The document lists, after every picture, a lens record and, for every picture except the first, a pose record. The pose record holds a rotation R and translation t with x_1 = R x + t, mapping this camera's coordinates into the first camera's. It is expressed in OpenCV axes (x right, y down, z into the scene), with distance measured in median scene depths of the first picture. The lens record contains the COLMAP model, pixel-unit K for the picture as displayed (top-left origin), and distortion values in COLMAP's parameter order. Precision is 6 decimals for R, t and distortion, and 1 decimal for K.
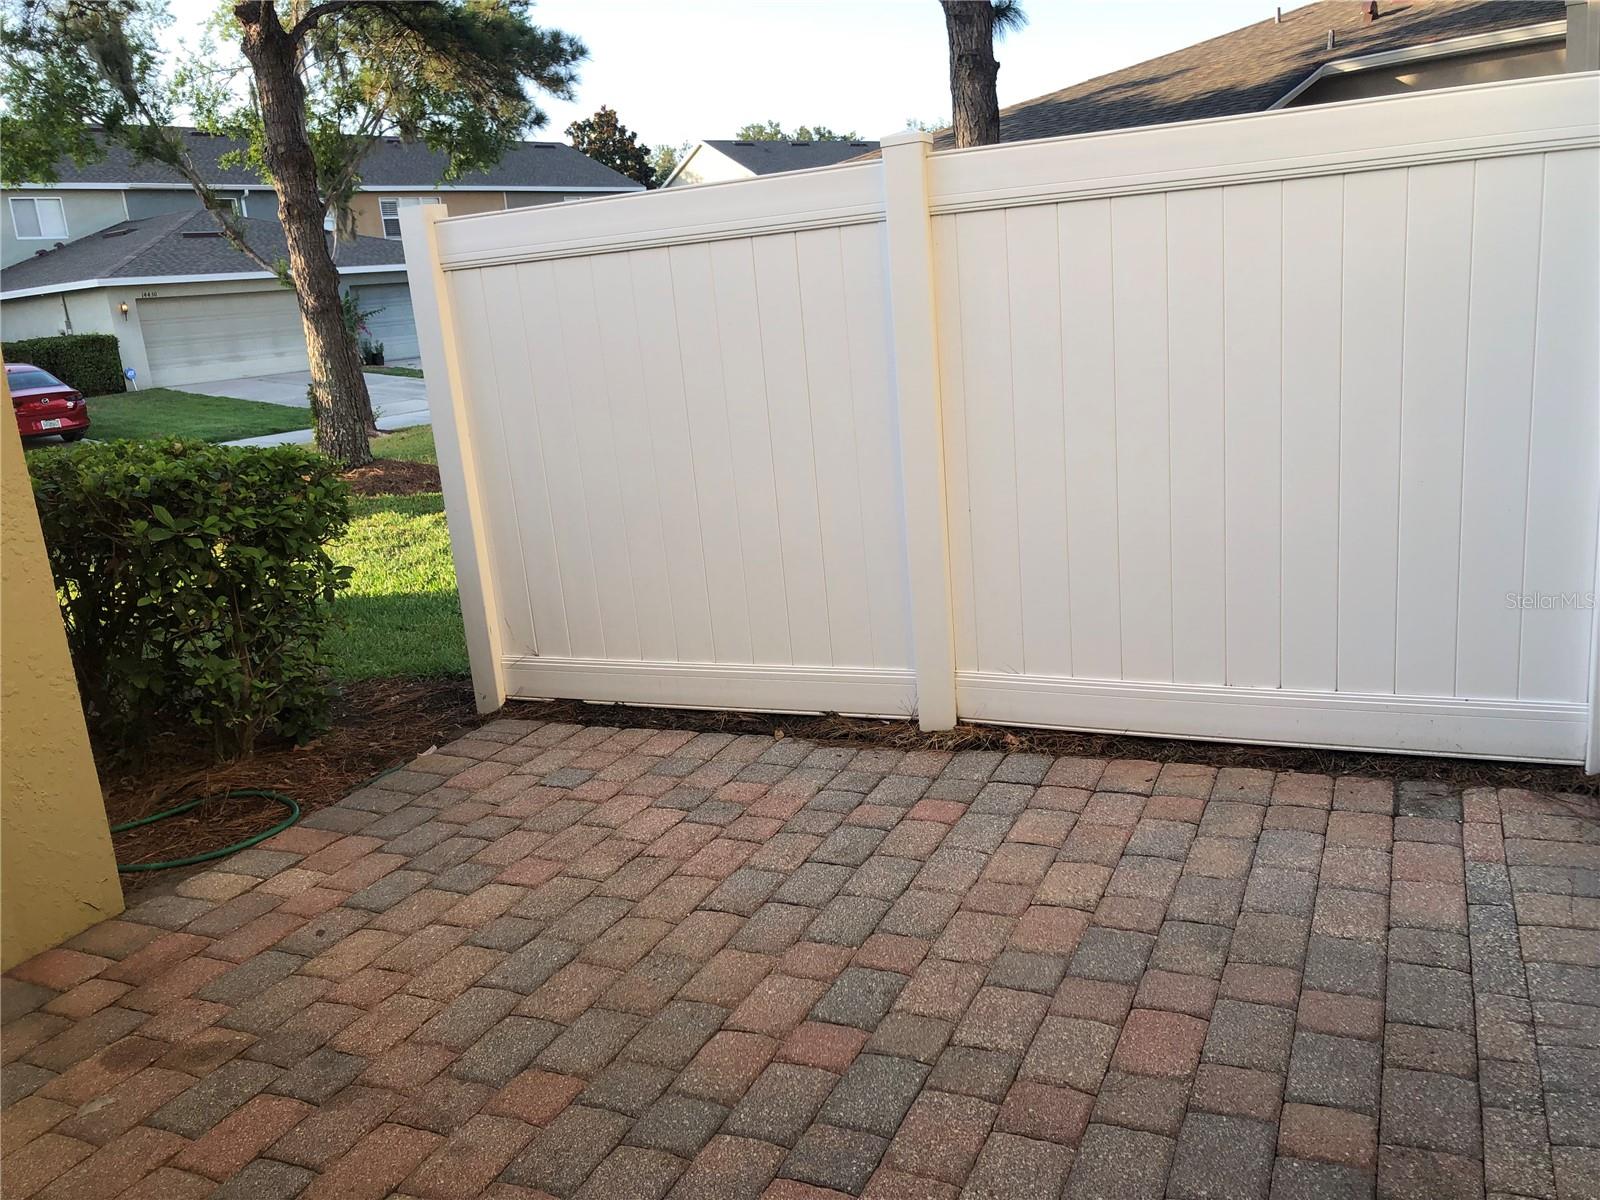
lens RADIAL K [[1309.7, 0, 809.9], [0, 1309.7, 601.5], [0, 0, 1]] dist [0.071253, -0.078762]
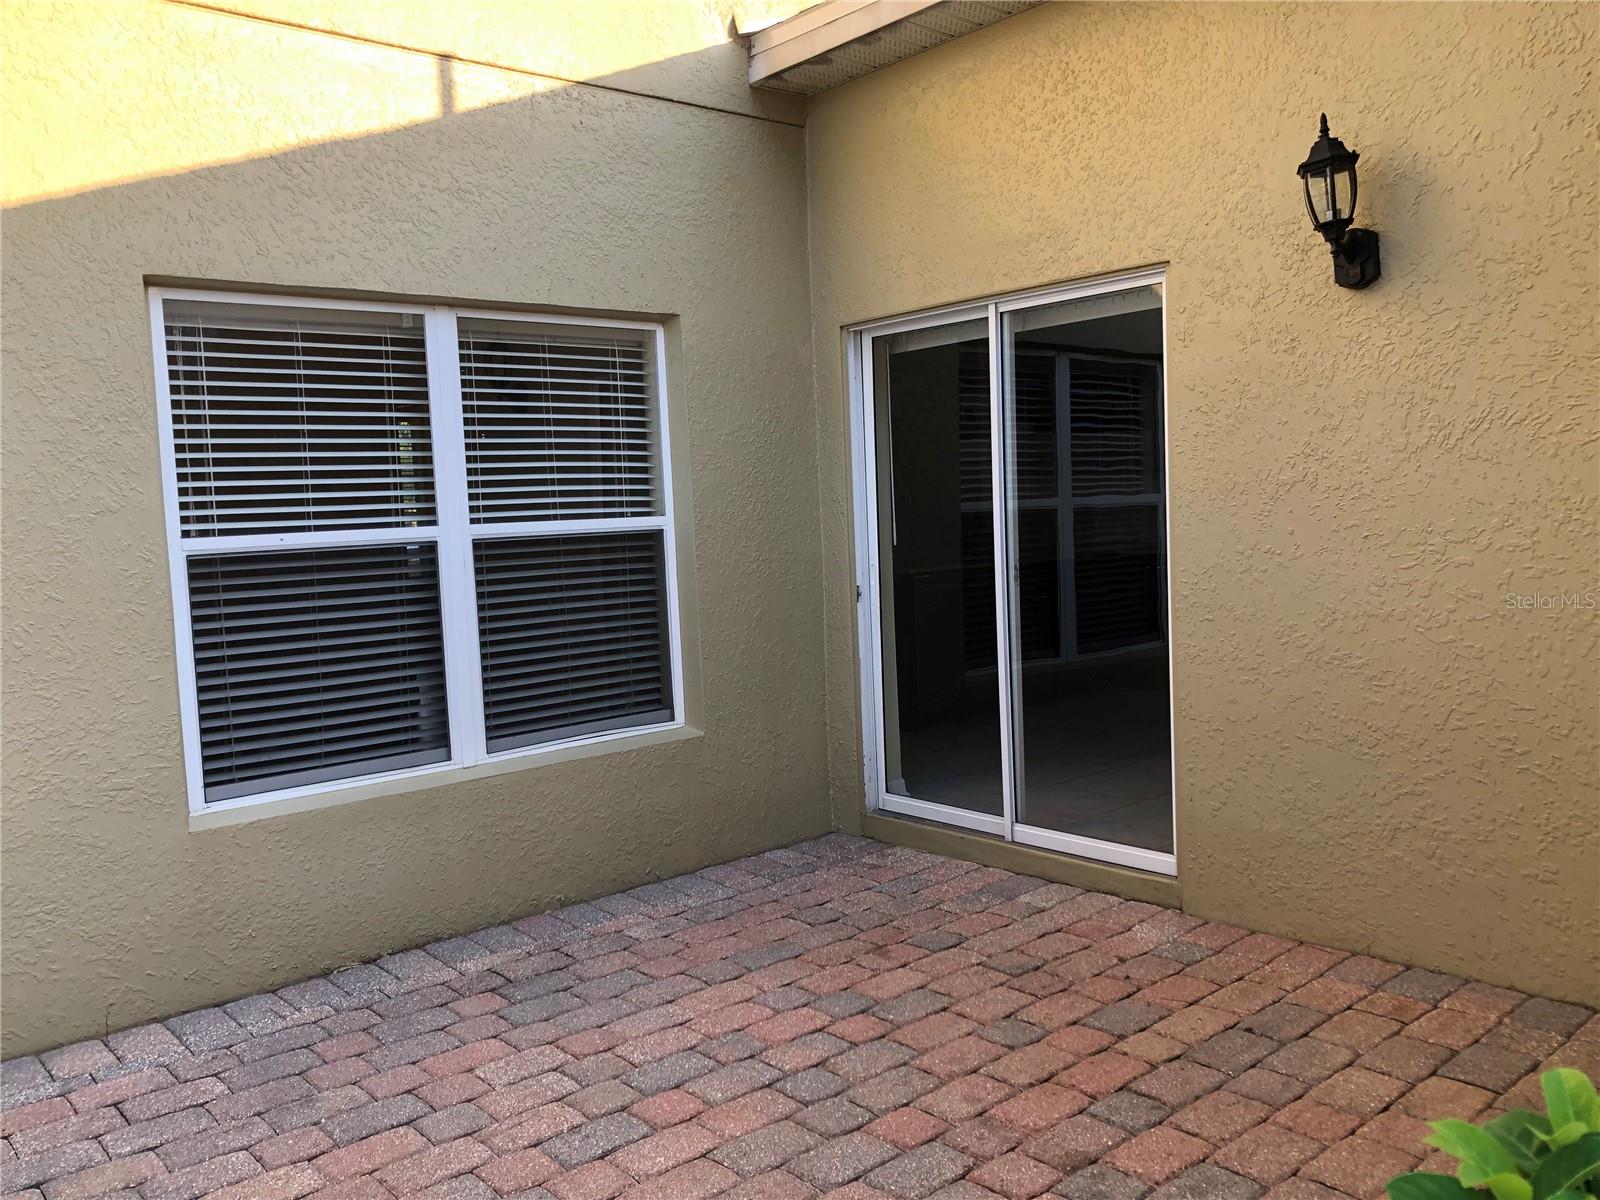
lens RADIAL K [[1309.7, 0, 809.9], [0, 1309.7, 601.5], [0, 0, 1]] dist [0.071253, -0.078762]
pose [[-0.899086, 0.092389, 0.427912, -0.664347], [0.219307, 0.941032, 0.257611, -0.370728], [-0.378879, 0.325458, -0.866330, 1.874662]]
